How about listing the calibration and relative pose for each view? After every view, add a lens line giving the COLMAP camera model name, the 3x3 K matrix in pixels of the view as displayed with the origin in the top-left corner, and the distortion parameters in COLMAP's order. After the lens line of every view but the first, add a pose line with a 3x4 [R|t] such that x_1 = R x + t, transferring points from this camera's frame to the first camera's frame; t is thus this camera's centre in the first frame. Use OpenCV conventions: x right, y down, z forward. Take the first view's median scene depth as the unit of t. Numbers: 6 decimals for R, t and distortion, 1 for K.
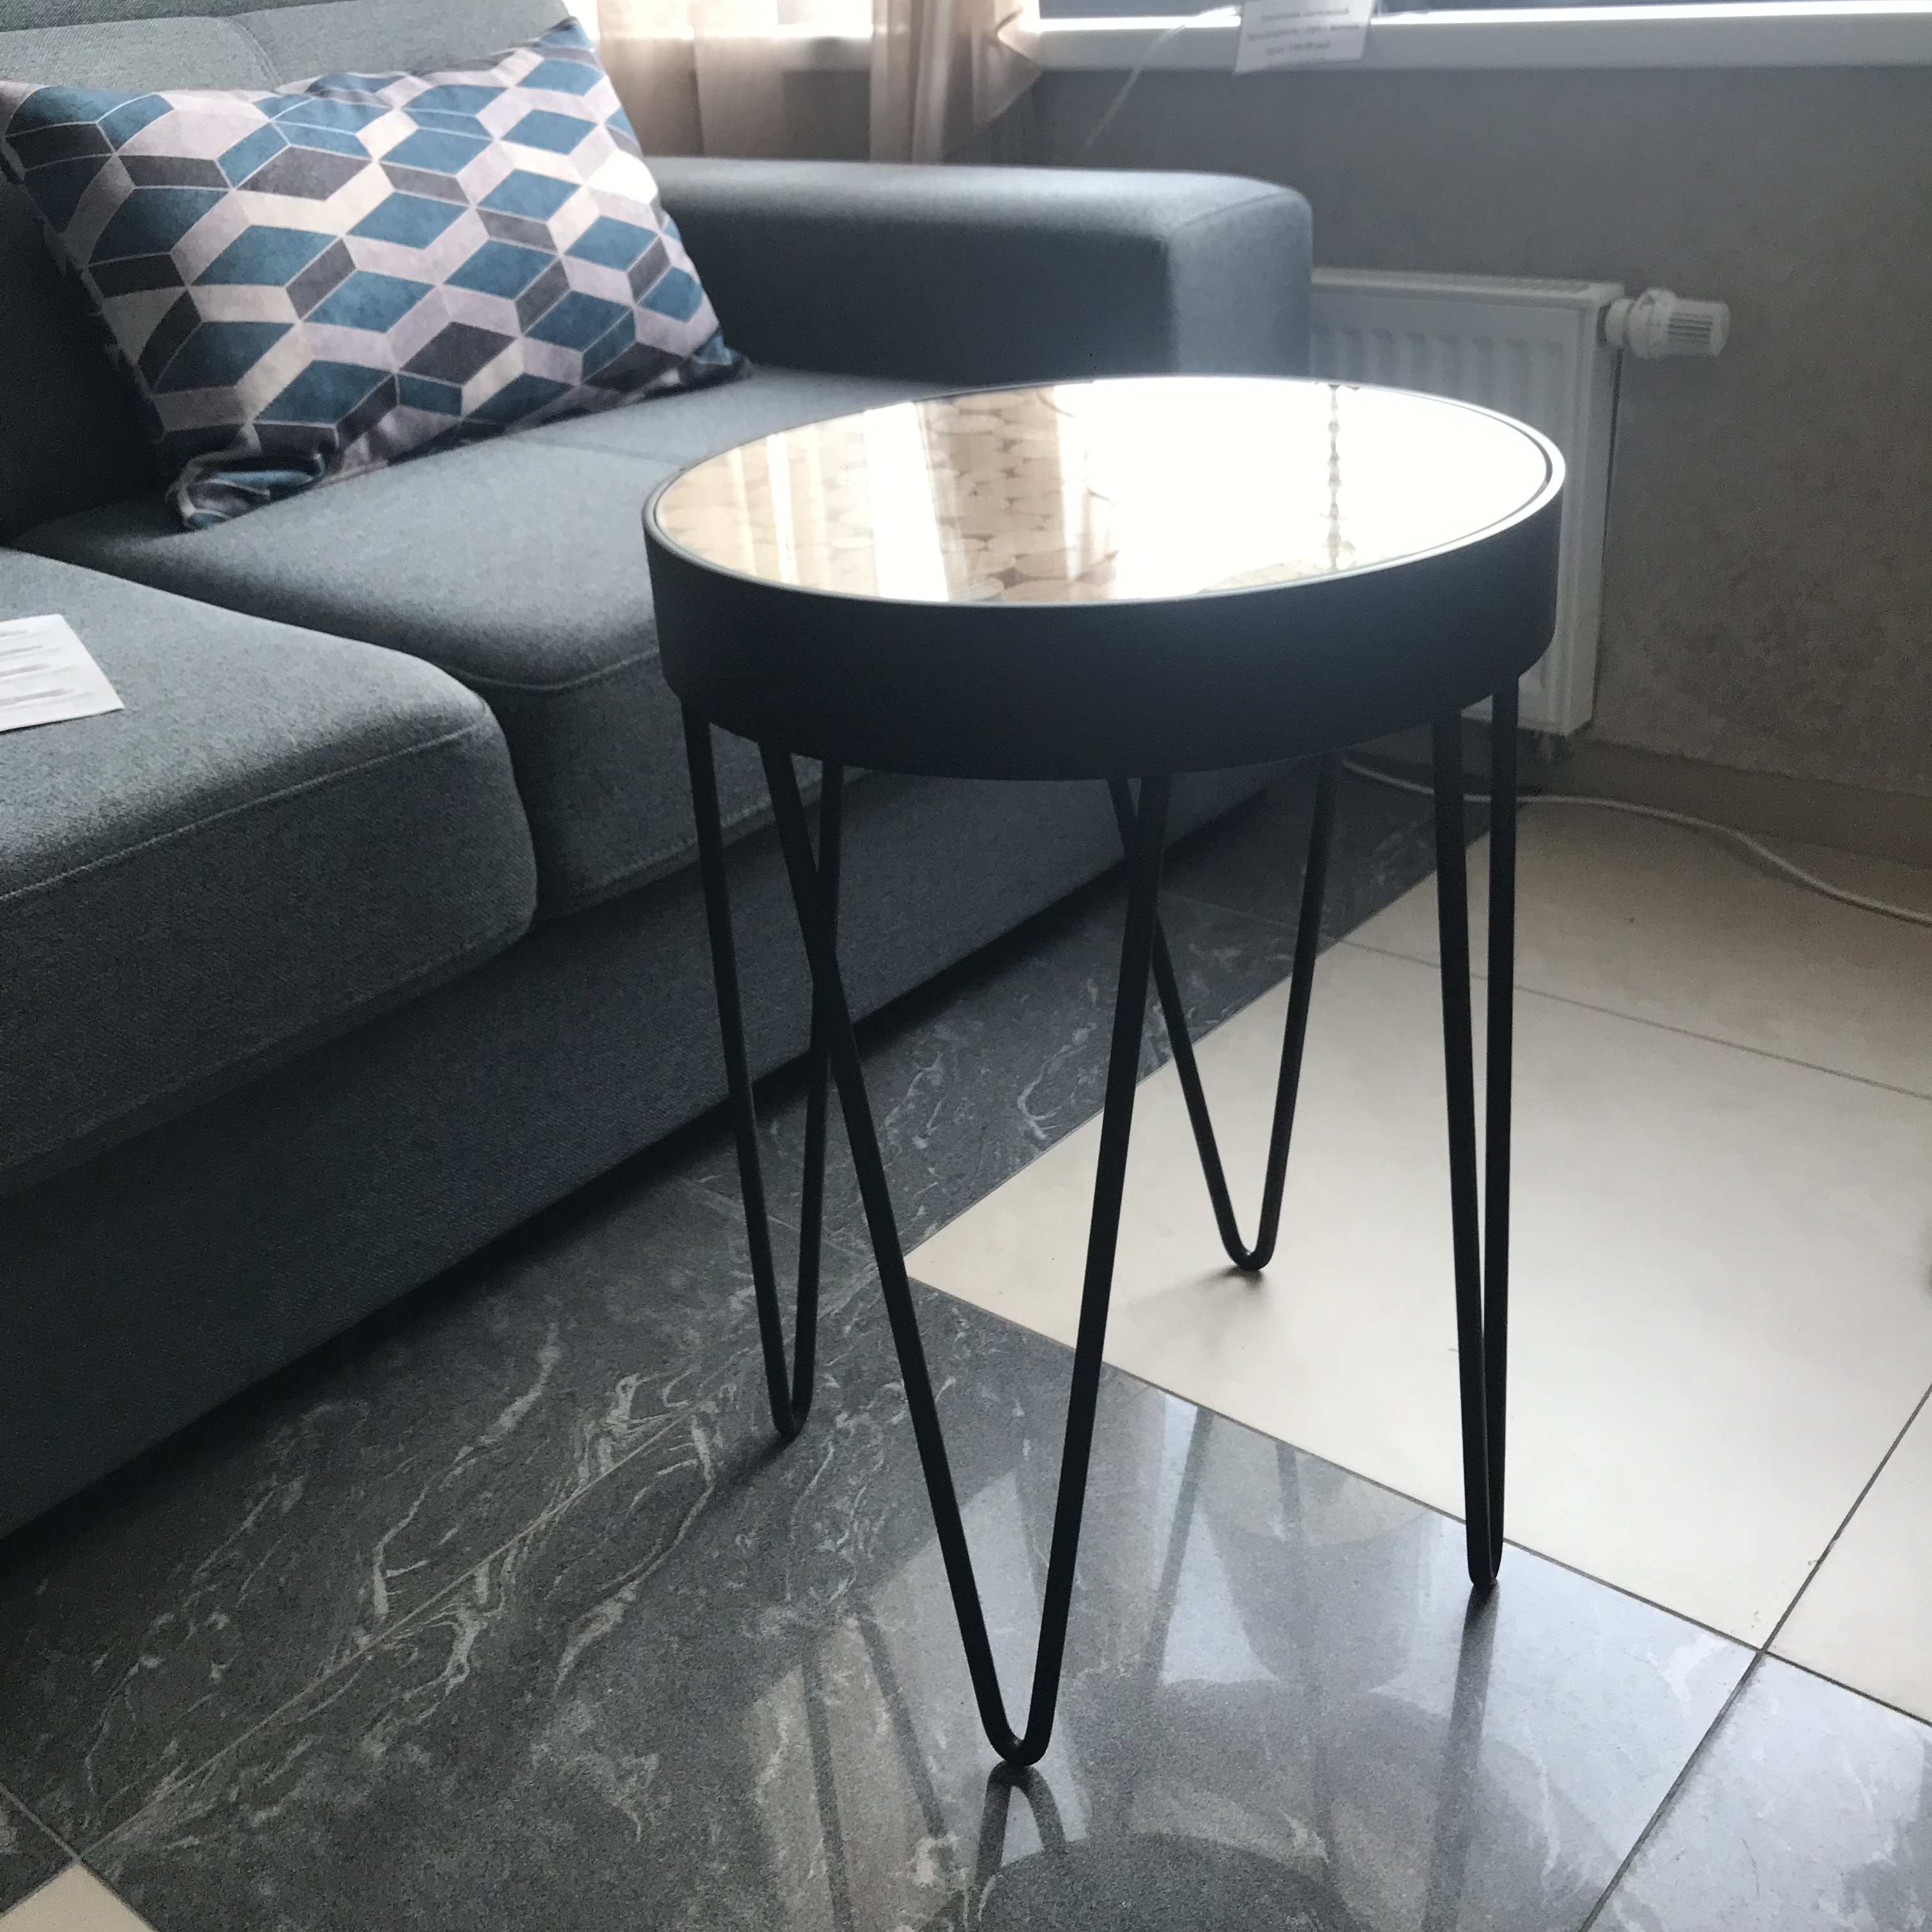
lens RADIAL K [[2103.7, 0, 976.8], [0, 2103.7, 966.4], [0, 0, 1]] dist [-0.005230, 0.000000]
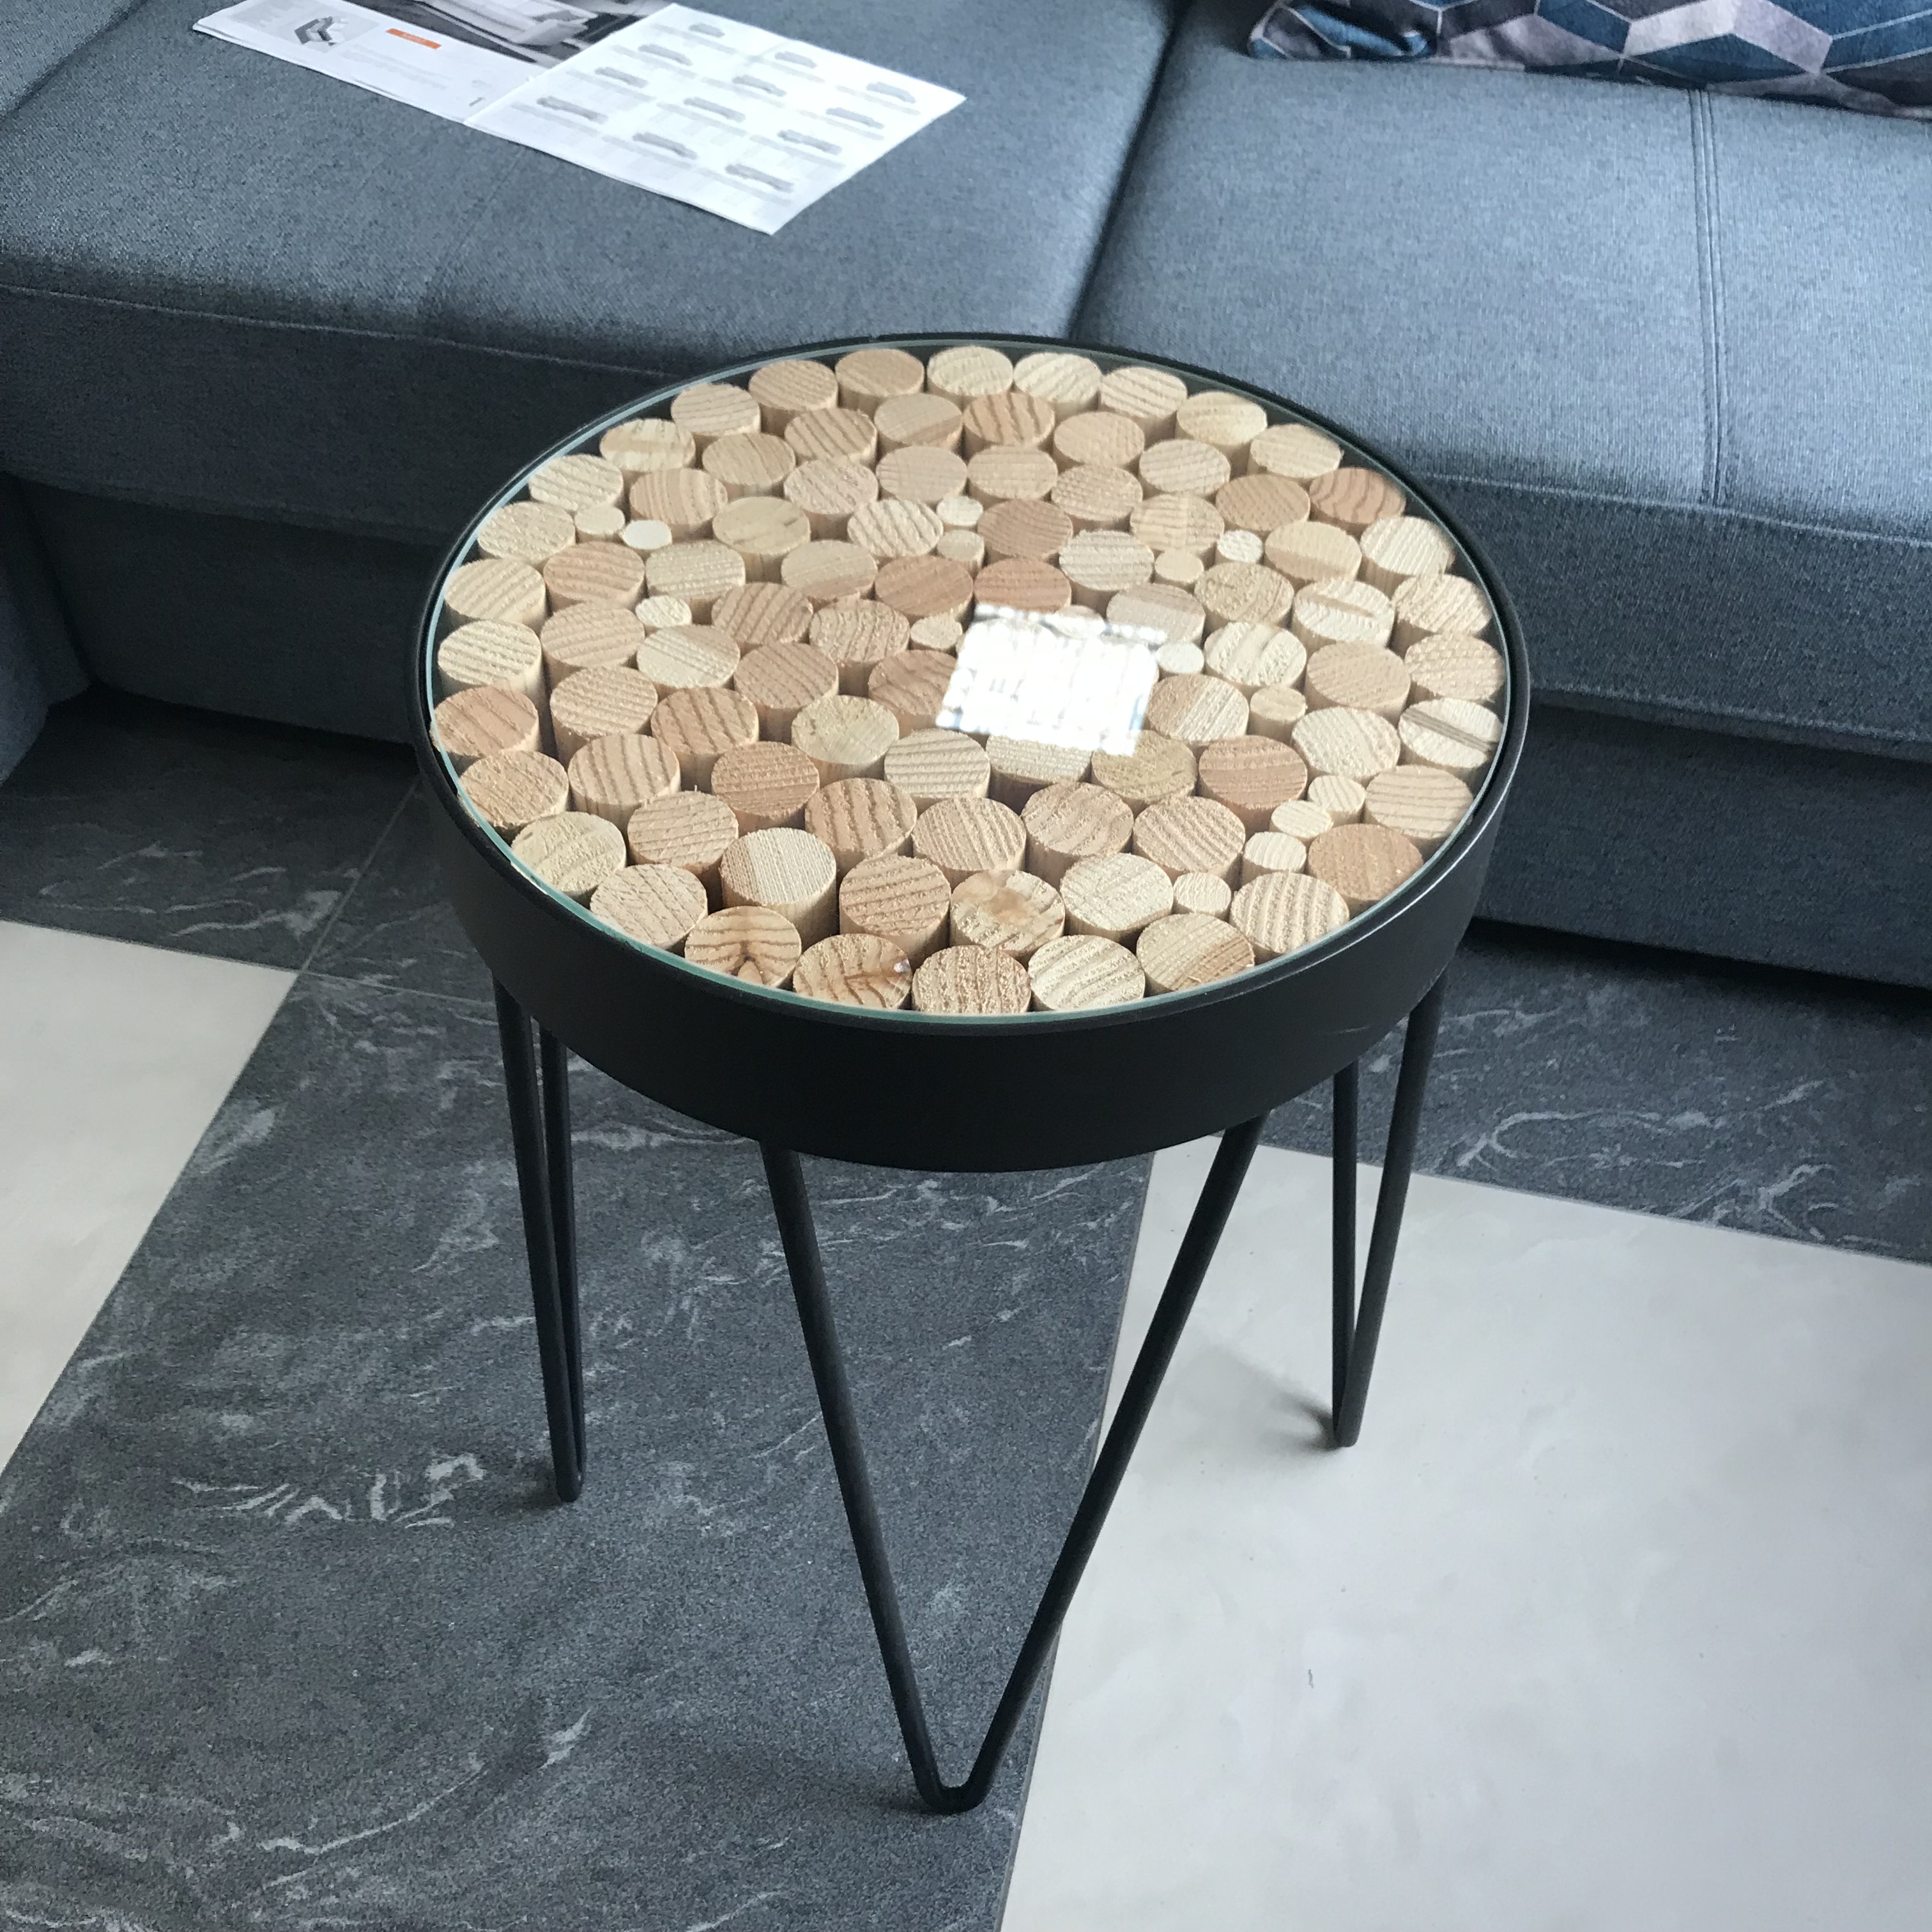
lens RADIAL K [[2103.7, 0, 972.5], [0, 2103.7, 955.1], [0, 0, 1]] dist [-0.005230, 0.000000]
pose [[0.459520, 0.691901, -0.556879, 0.410851], [-0.446611, 0.721969, 0.528489, -0.391395], [0.767711, 0.005857, 0.640770, 0.326033]]
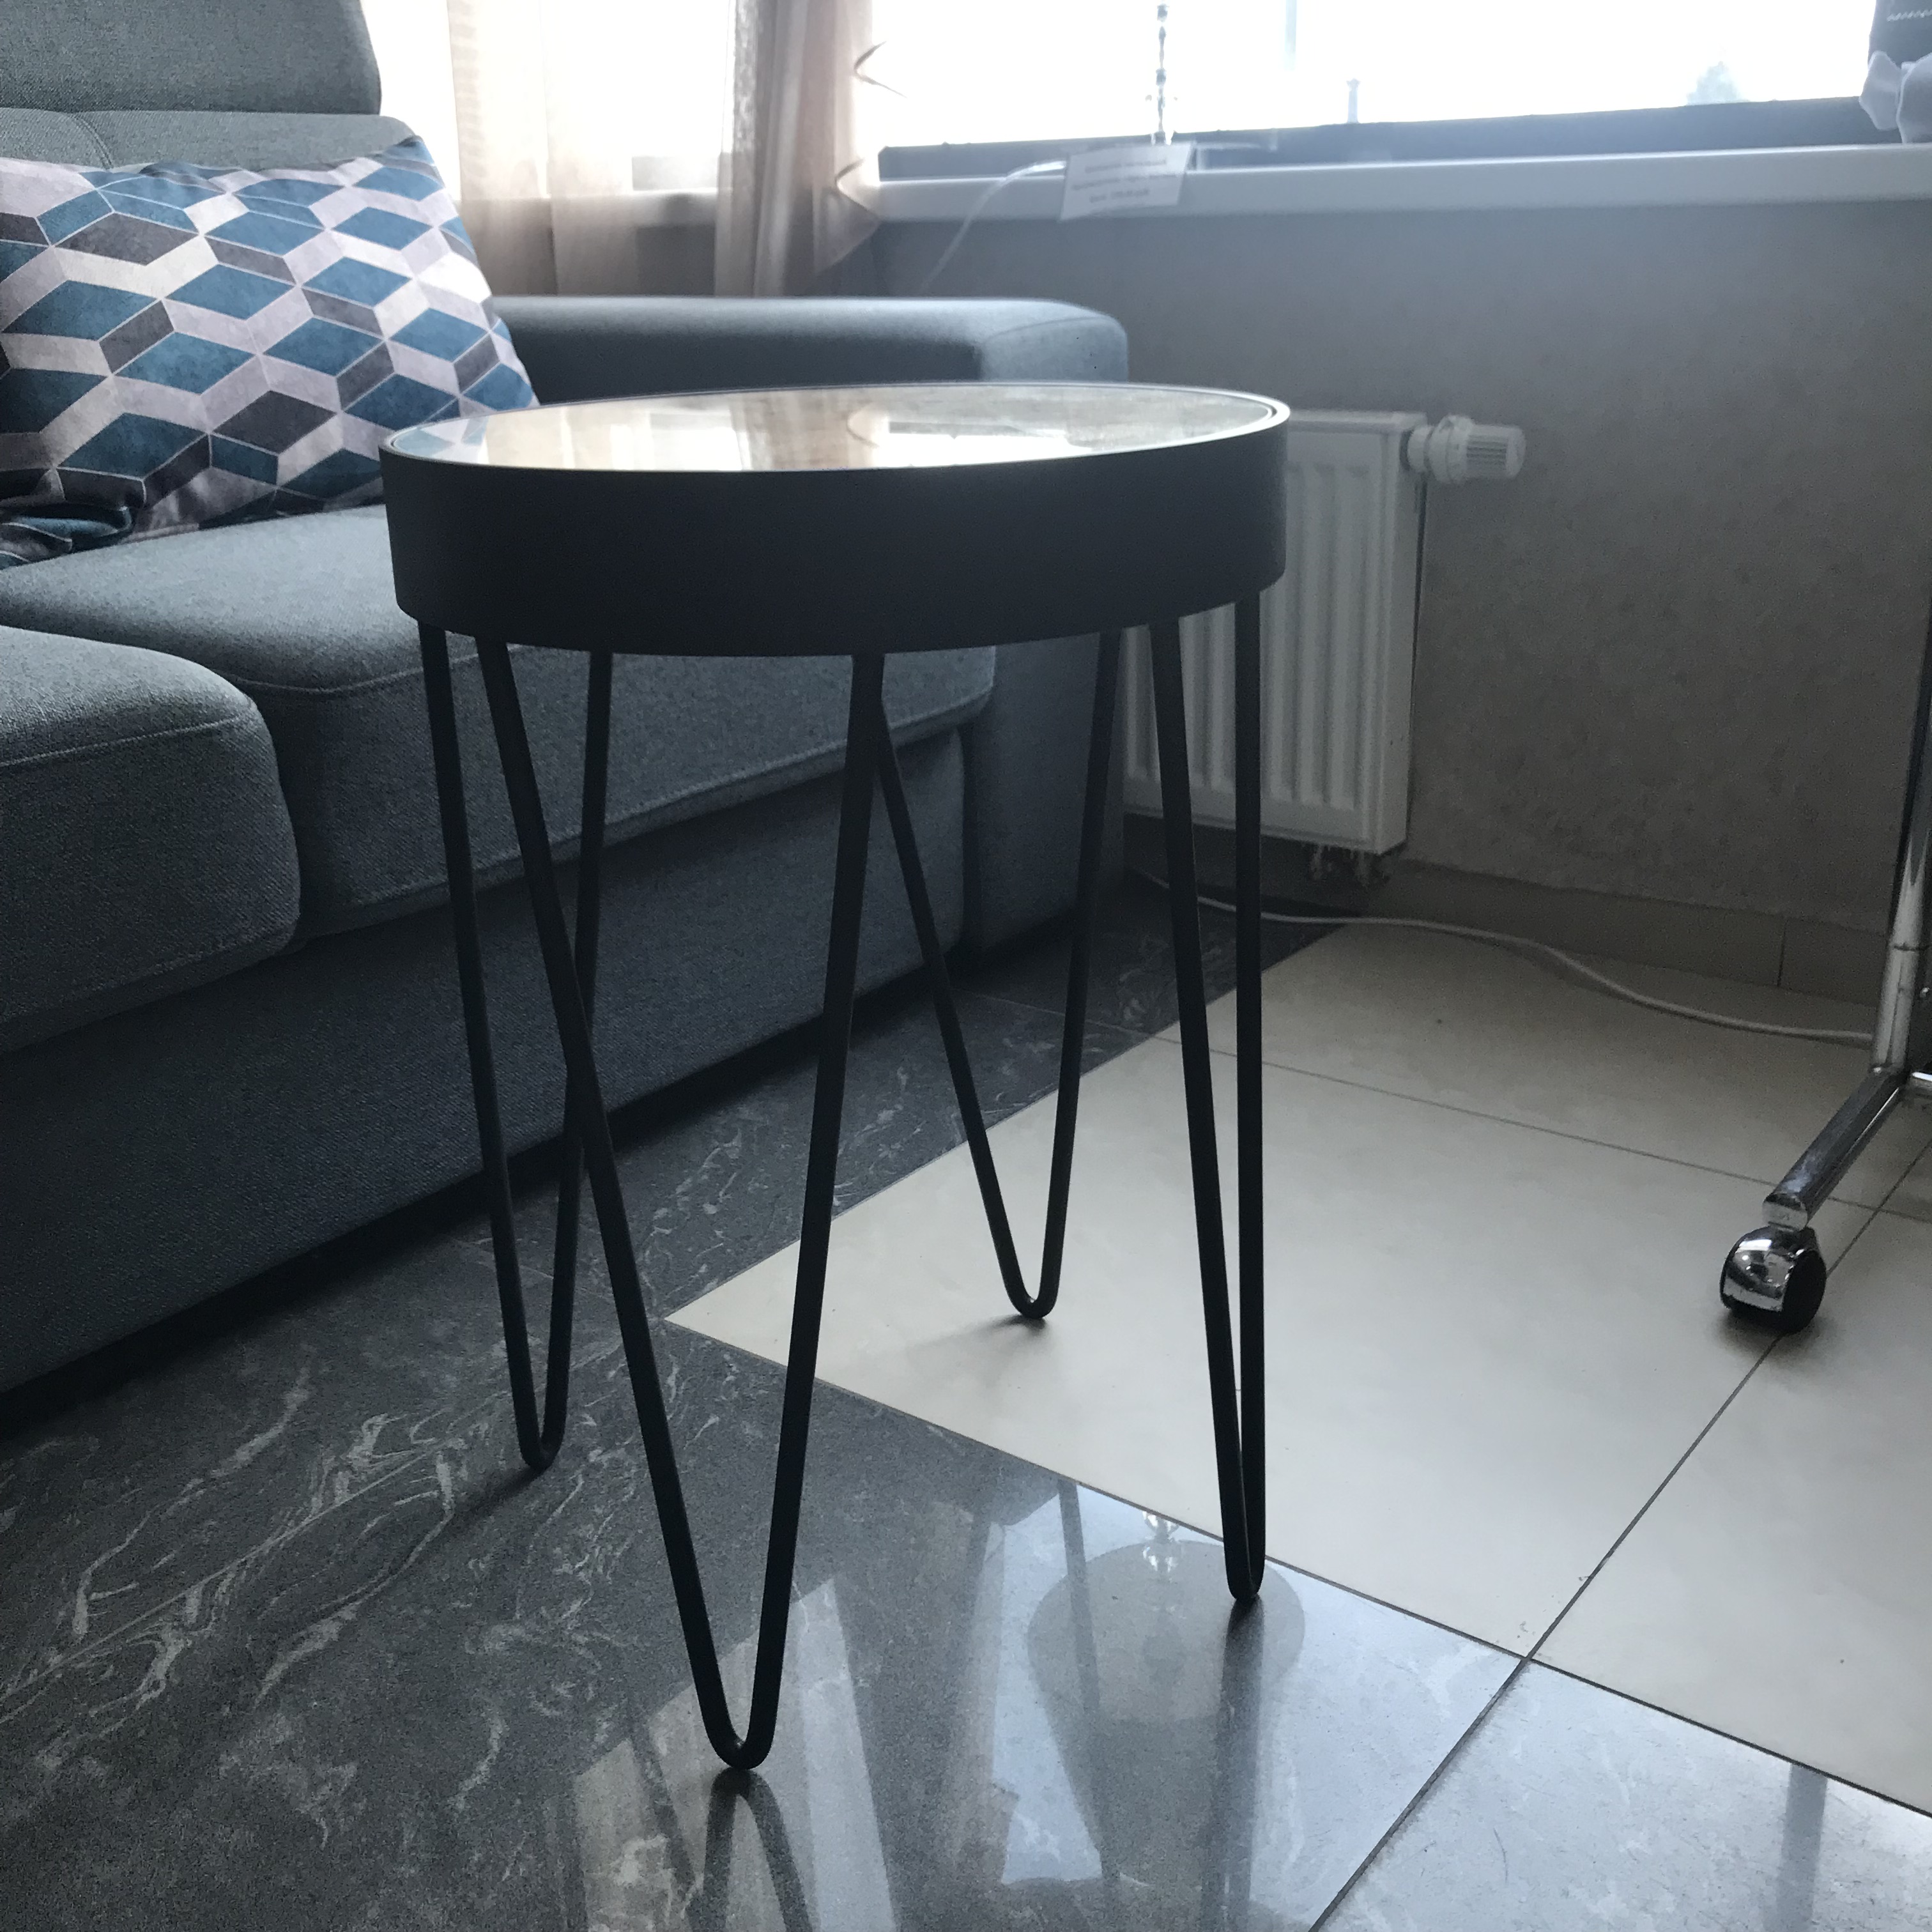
lens RADIAL K [[2103.7, 0, 971.4], [0, 2103.7, 967.3], [0, 0, 1]] dist [-0.005230, 0.000000]
pose [[0.998779, 0.018610, 0.045763, 0.054260], [-0.012929, 0.992515, -0.121435, 0.101956], [-0.047680, 0.120695, 0.991544, 0.015727]]
